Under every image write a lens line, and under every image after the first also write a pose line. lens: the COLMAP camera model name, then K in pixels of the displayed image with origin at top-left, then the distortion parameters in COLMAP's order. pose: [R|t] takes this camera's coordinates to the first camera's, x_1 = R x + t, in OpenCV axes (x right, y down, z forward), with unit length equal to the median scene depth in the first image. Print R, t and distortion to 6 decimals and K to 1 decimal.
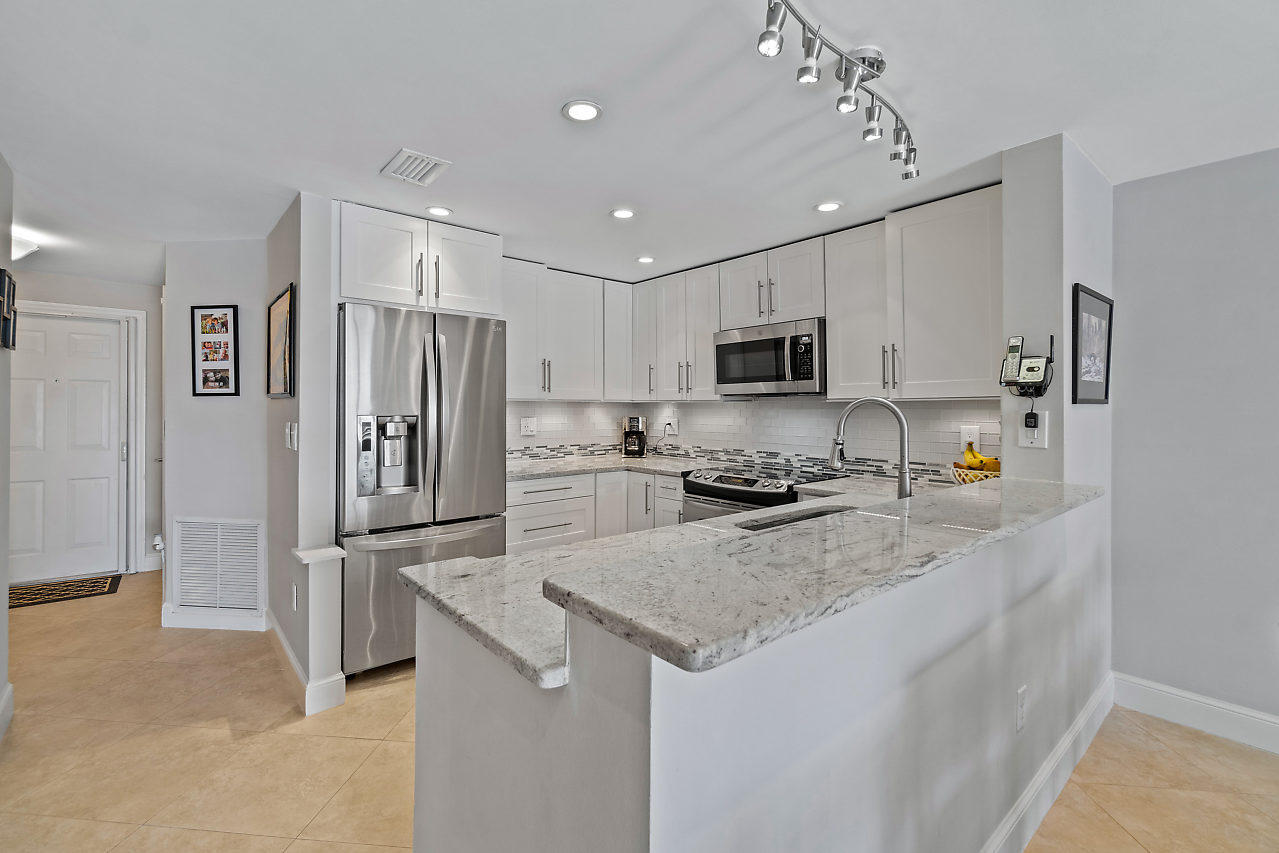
lens RADIAL K [[556.7, 0, 604.0], [0, 556.7, 403.3], [0, 0, 1]] dist [-0.010015, 0.003706]
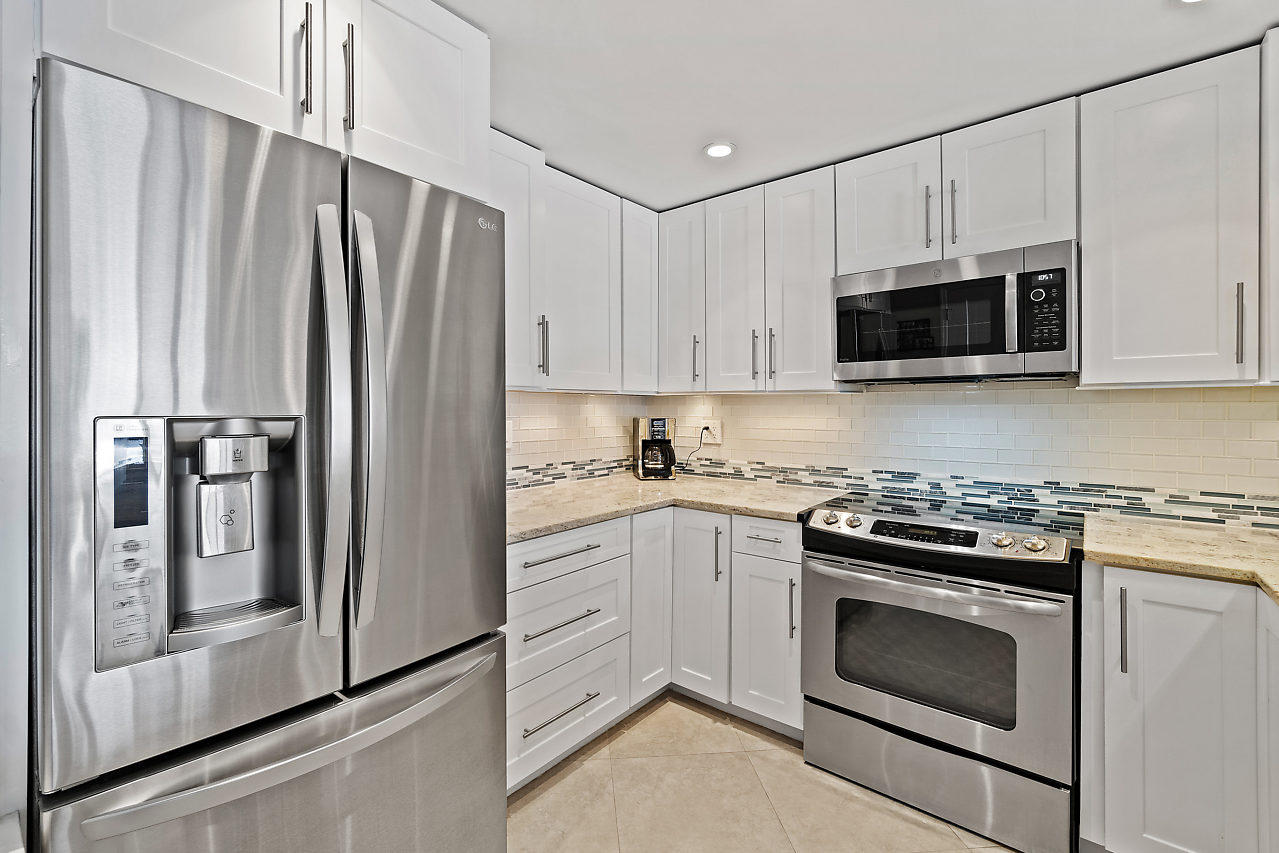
lens RADIAL K [[556.7, 0, 608.3], [0, 556.7, 408.7], [0, 0, 1]] dist [-0.010015, 0.003706]
pose [[0.982910, -0.001985, 0.184079, -0.168885], [0.000375, 0.999961, 0.008783, 0.010896], [-0.184089, -0.008564, 0.982872, 0.504544]]
